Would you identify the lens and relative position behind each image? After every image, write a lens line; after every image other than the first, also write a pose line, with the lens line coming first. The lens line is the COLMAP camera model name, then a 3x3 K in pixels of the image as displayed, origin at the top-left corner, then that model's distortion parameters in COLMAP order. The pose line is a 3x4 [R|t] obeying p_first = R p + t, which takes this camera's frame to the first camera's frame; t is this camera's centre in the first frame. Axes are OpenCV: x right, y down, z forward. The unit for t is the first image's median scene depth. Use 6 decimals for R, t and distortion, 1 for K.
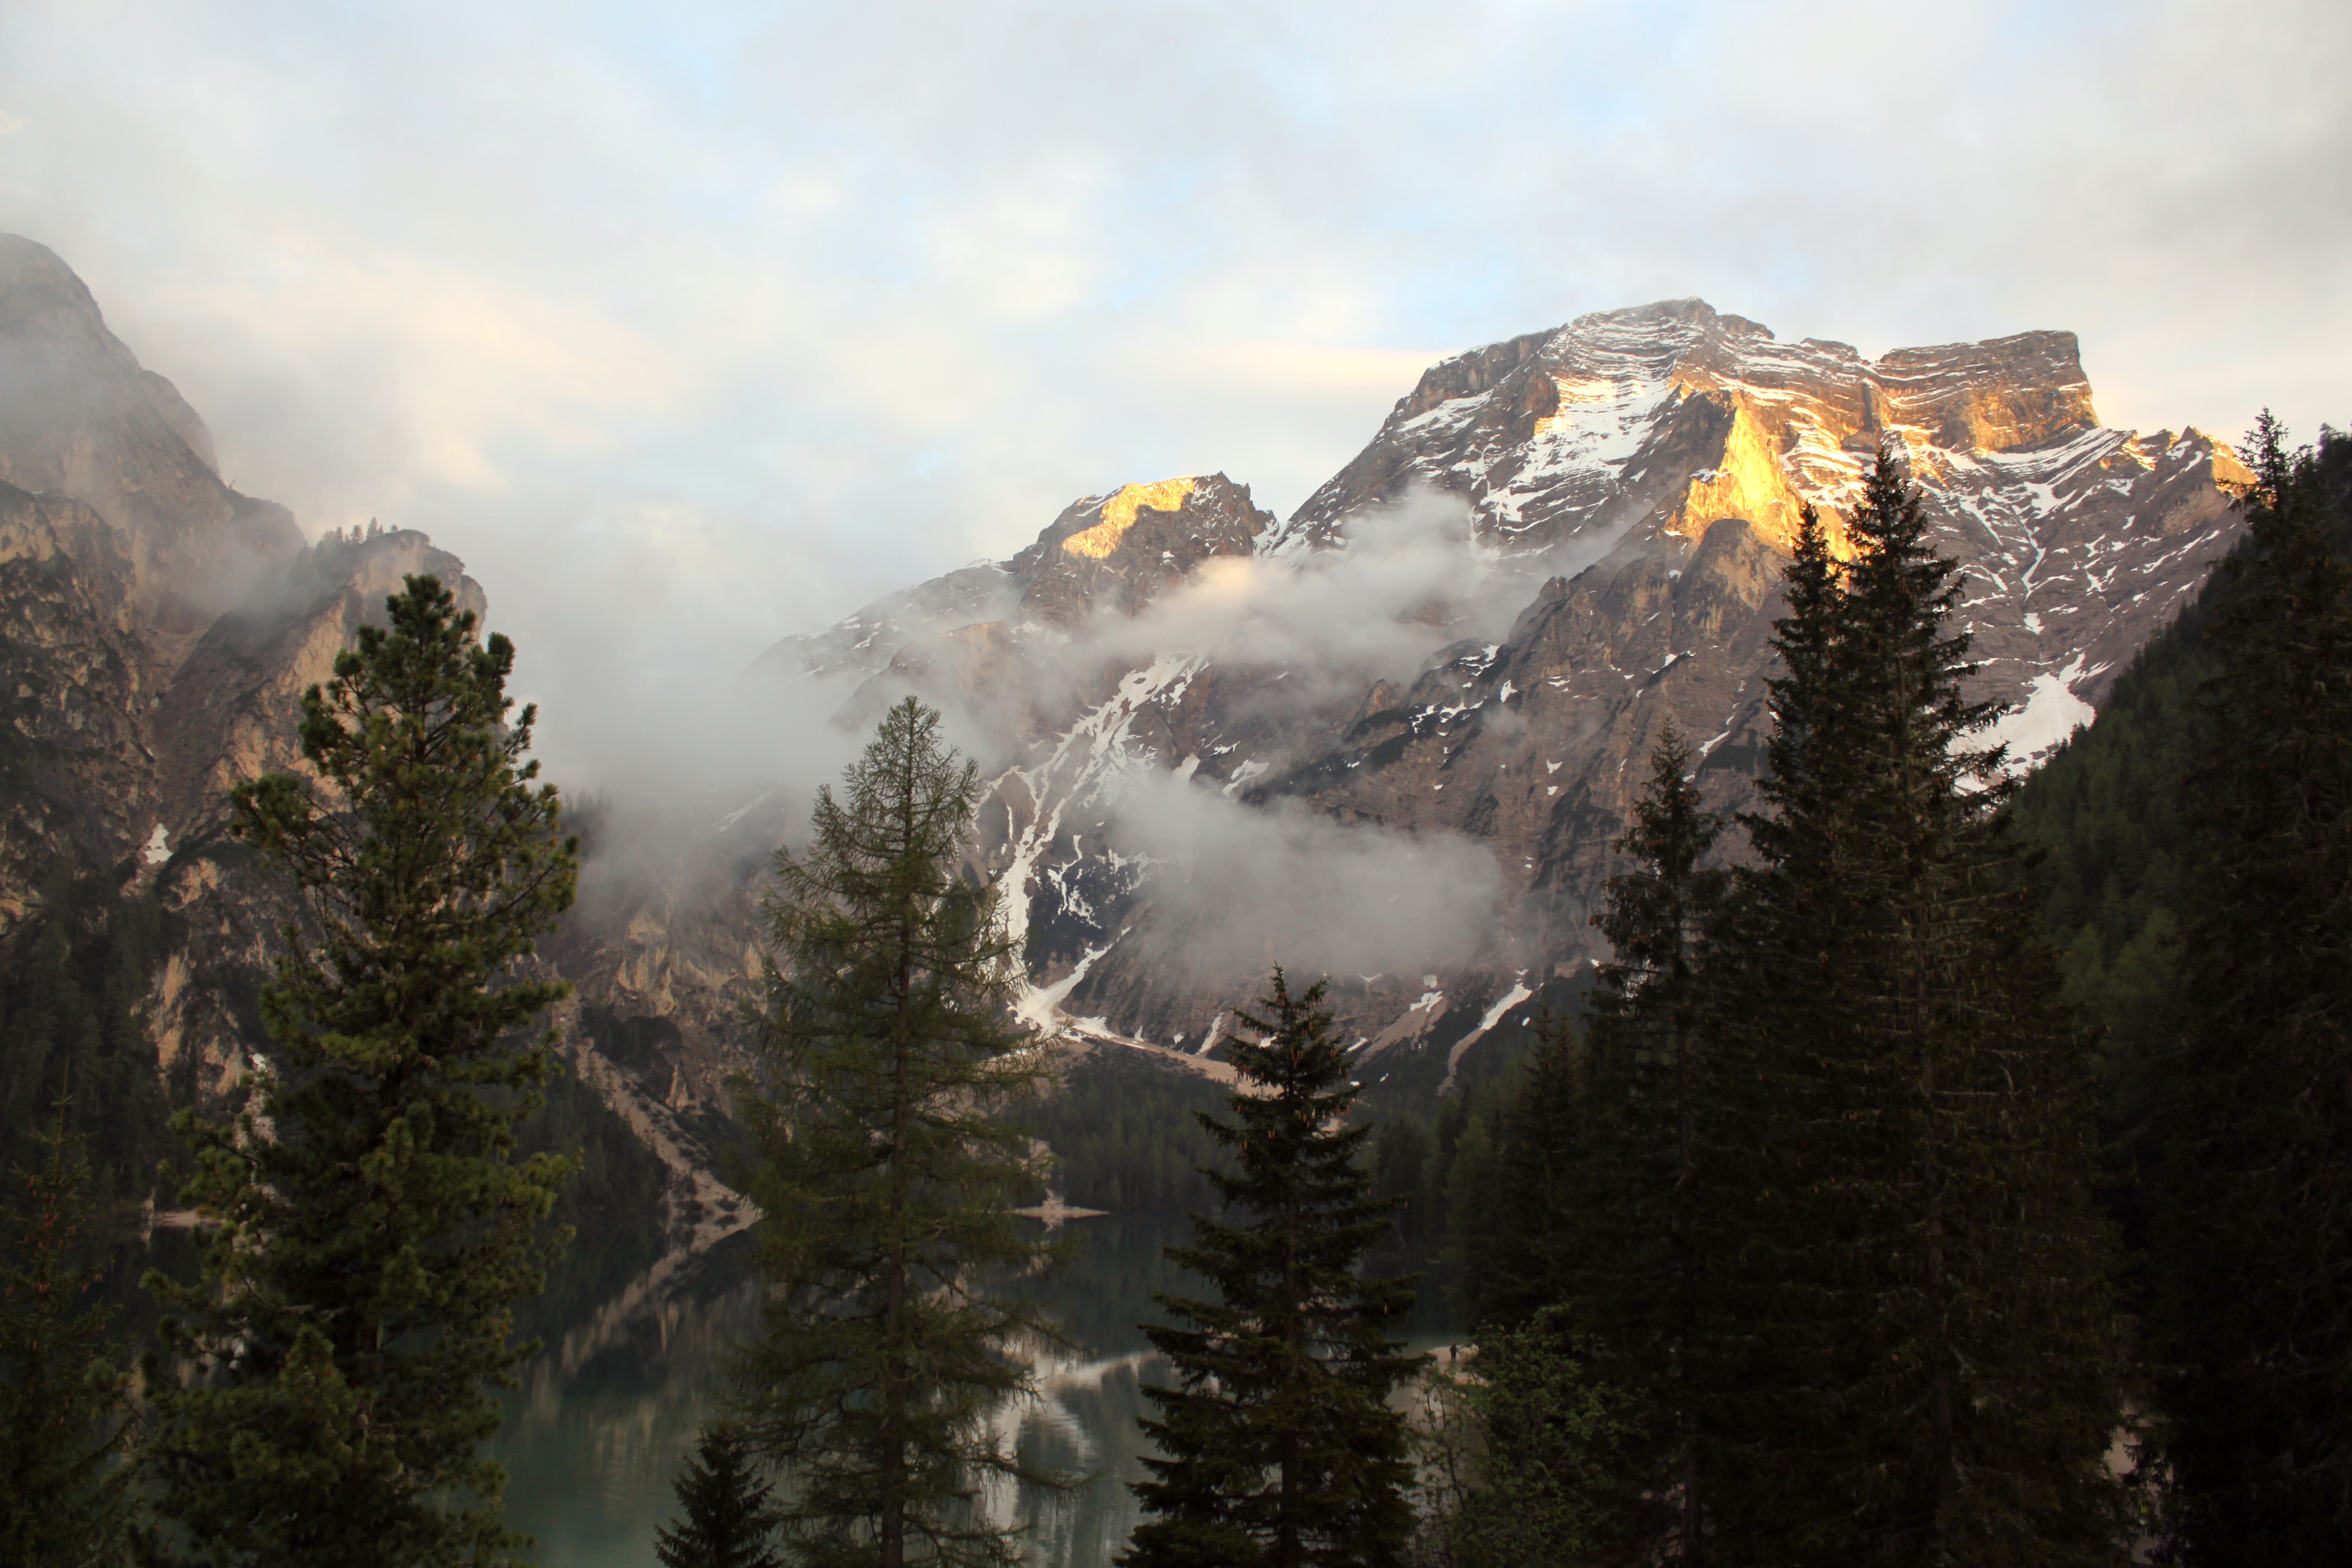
lens RADIAL K [[2001.2, 0, 1176.0], [0, 2001.2, 784.0], [0, 0, 1]] dist [-0.176251, 0.171813]
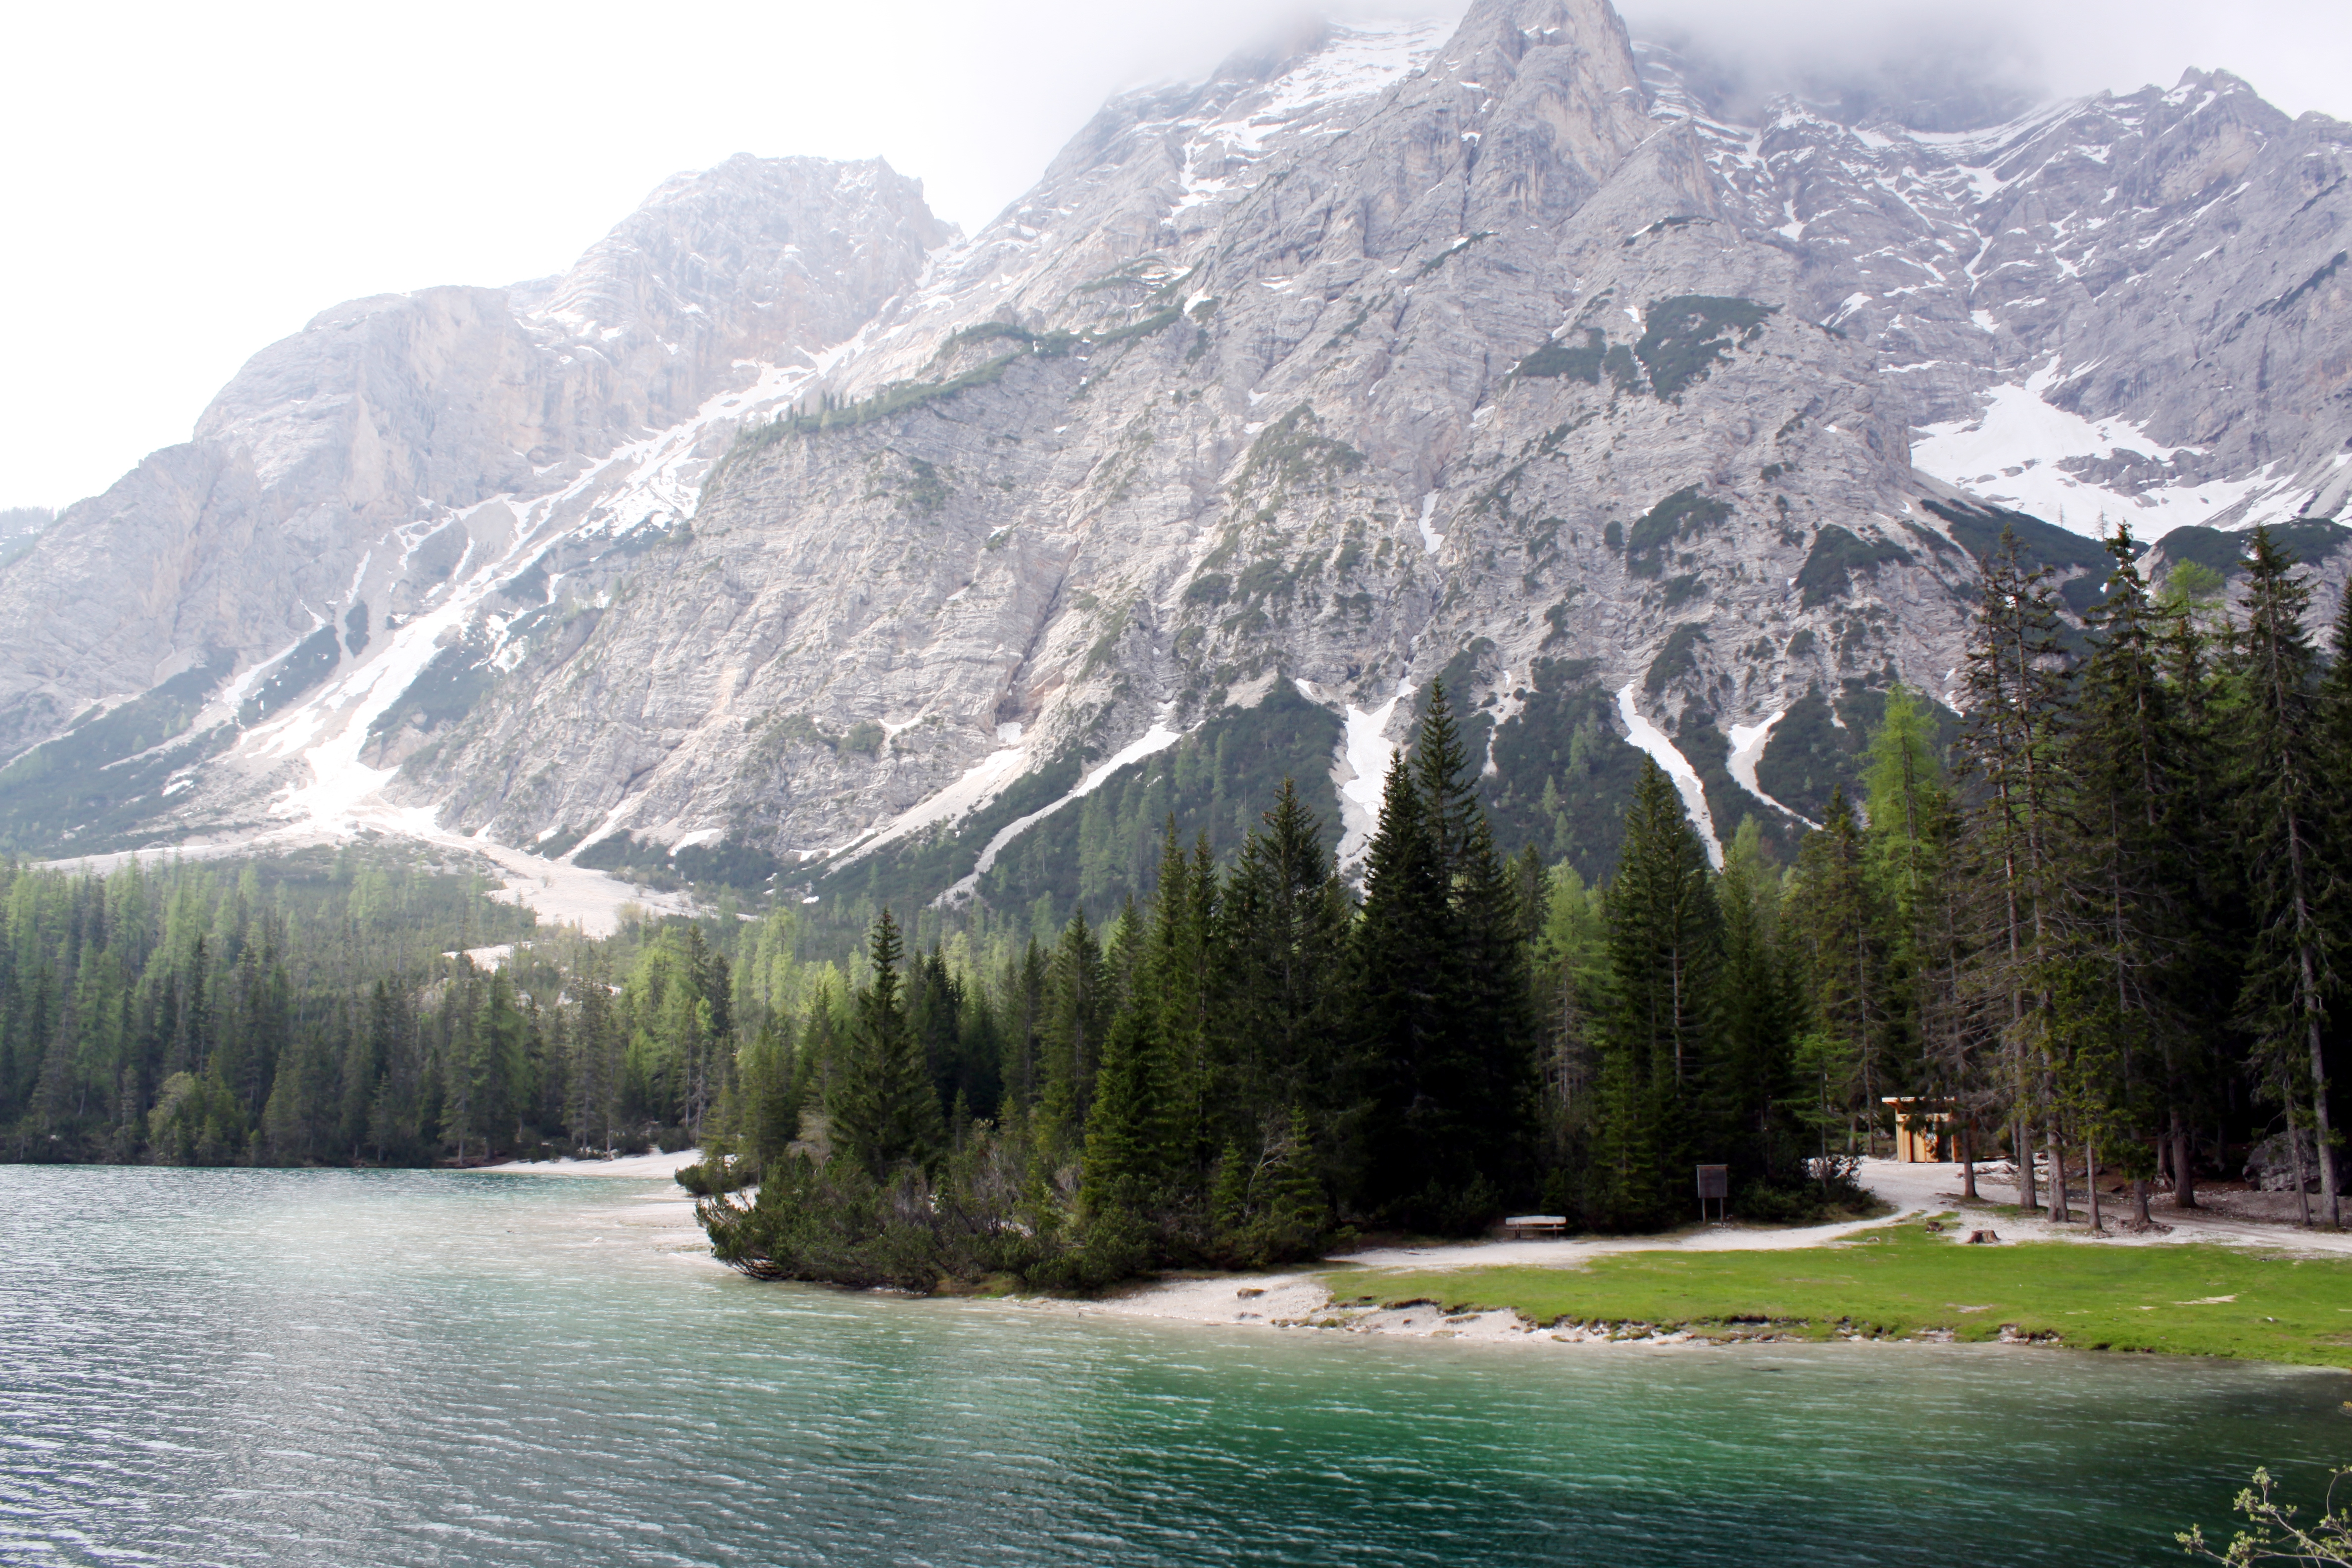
lens RADIAL K [[2001.2, 0, 1176.0], [0, 2001.2, 784.0], [0, 0, 1]] dist [-0.176251, 0.171813]
pose [[0.996684, 0.001259, 0.081355, 0.126139], [-0.003598, 0.999584, 0.028604, 0.095584], [-0.081285, -0.028802, 0.996275, 0.443464]]
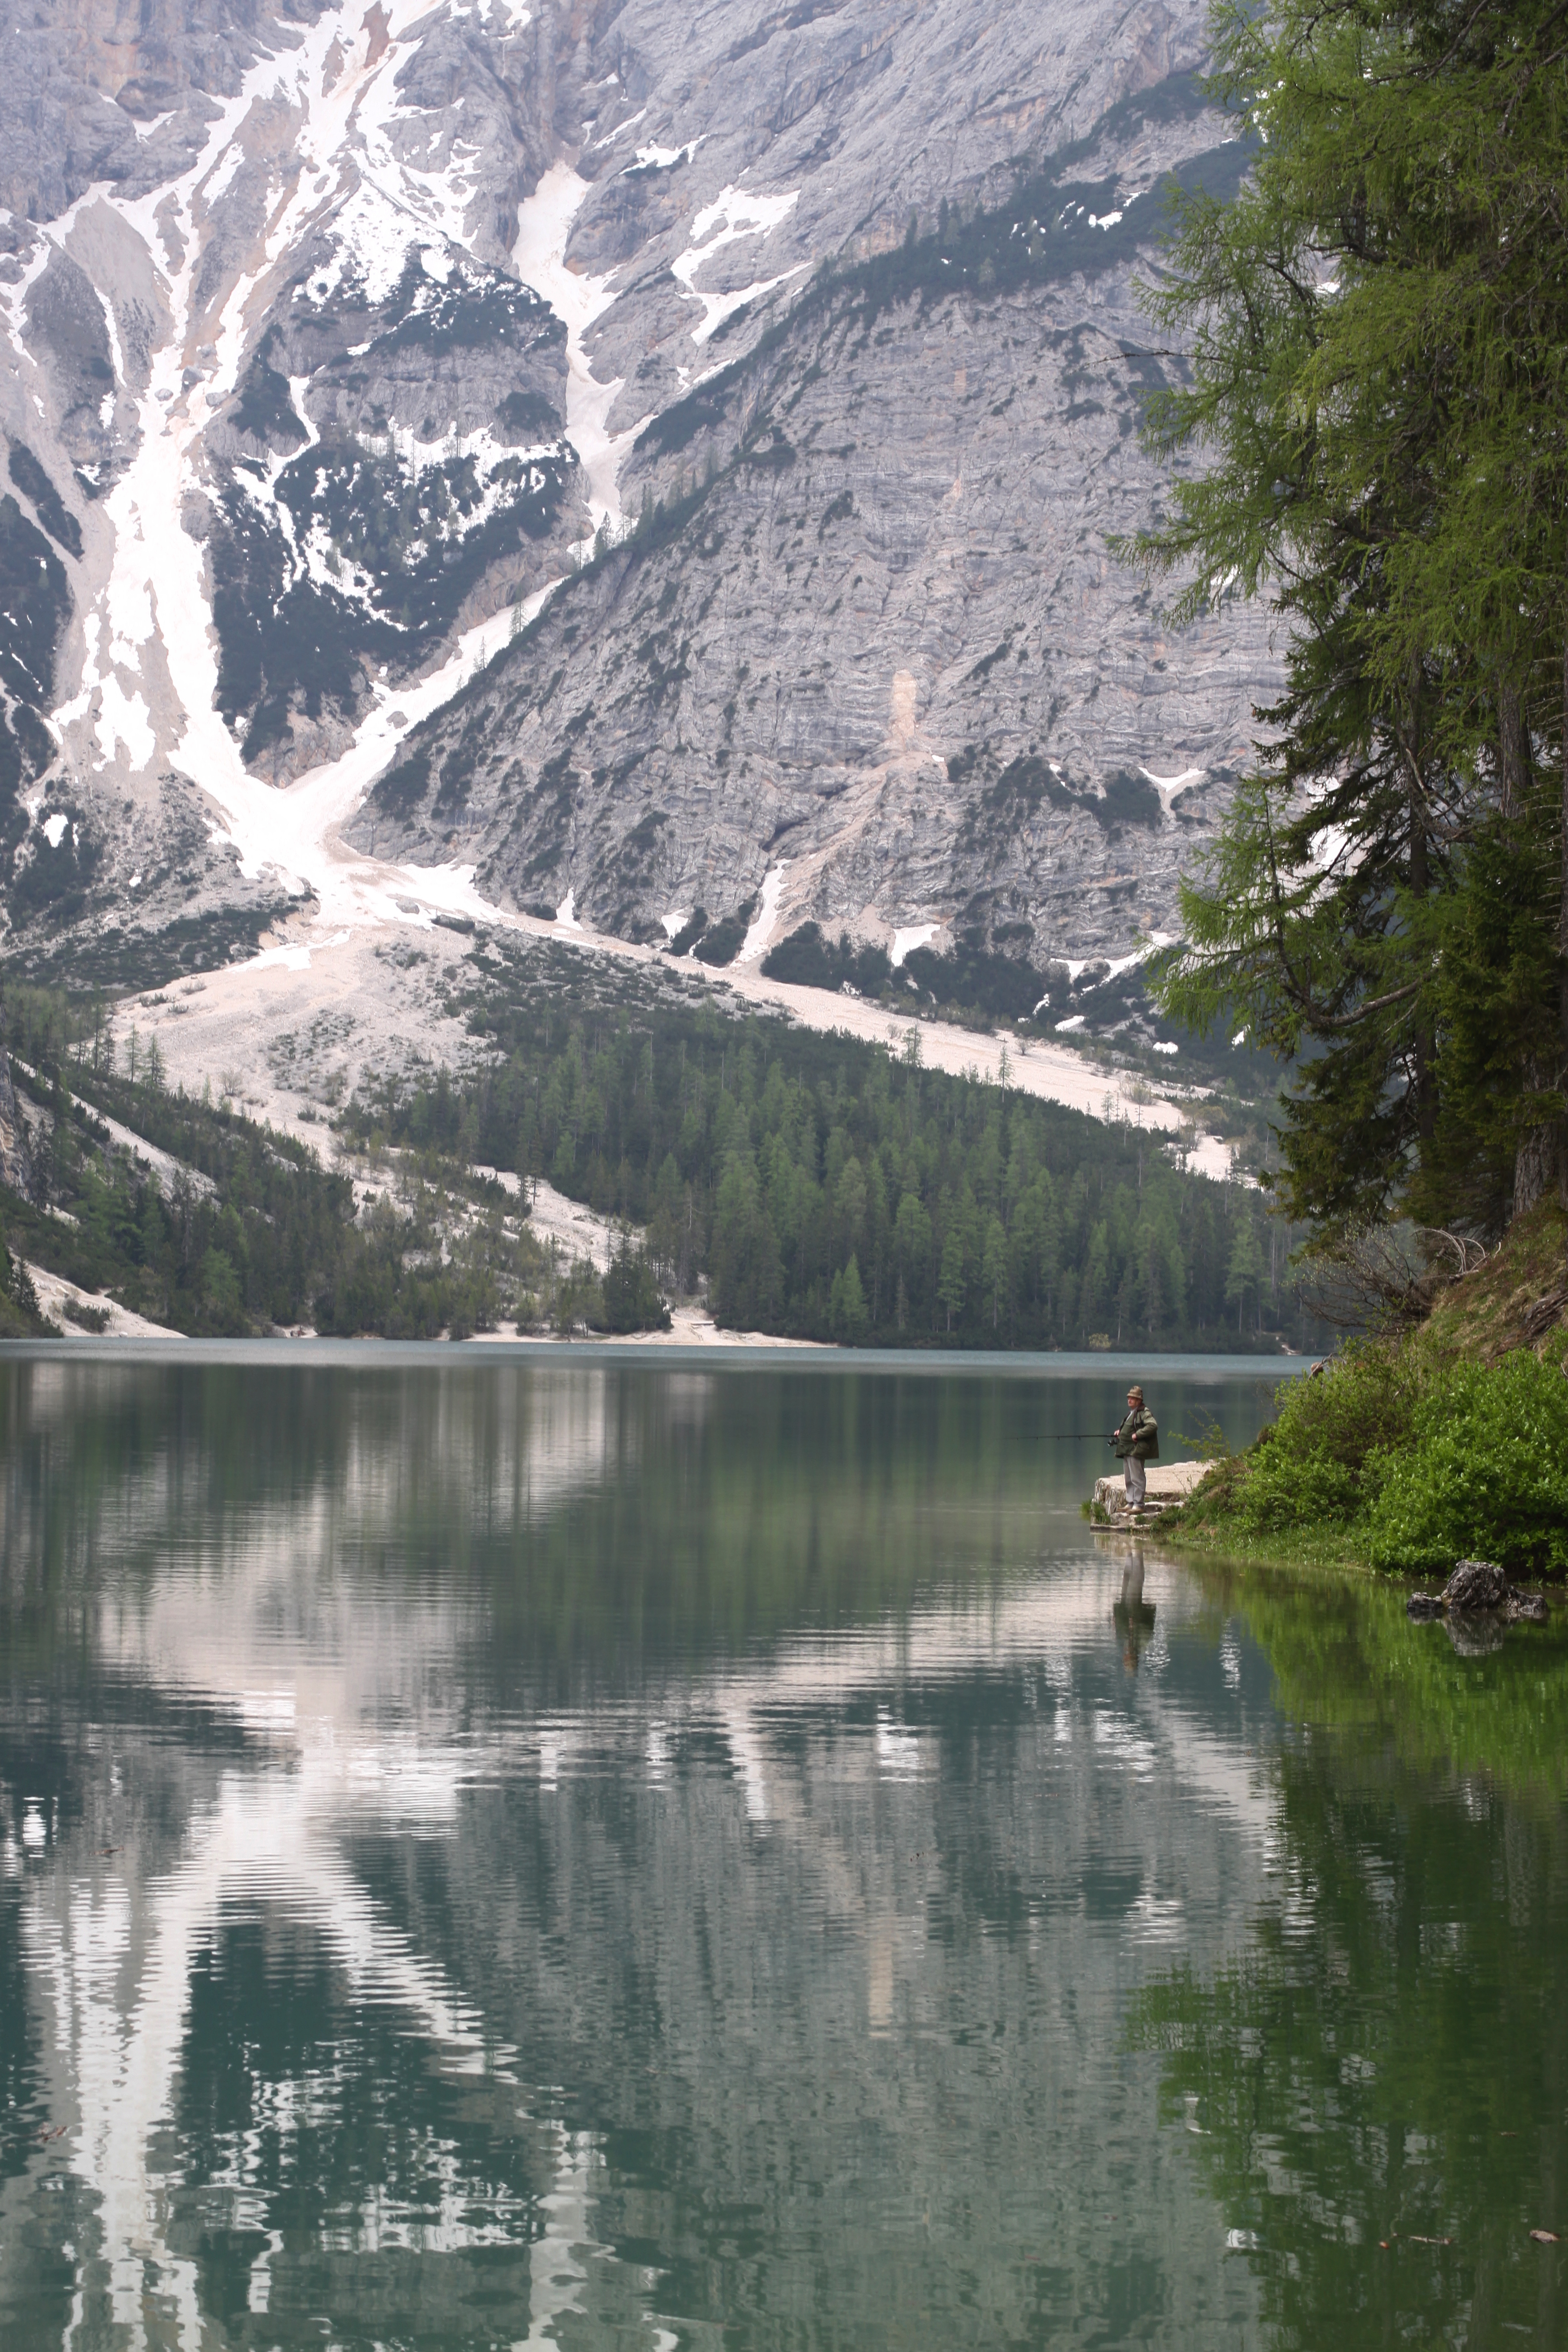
lens RADIAL K [[5568.5, 0, 784.0], [0, 5568.5, 1176.0], [0, 0, 1]] dist [-0.106599, -0.221685]
pose [[0.992749, 0.013335, 0.119468, -0.104047], [-0.033463, 0.985201, 0.168103, -0.006116], [-0.115458, -0.170881, 0.978503, -0.063552]]
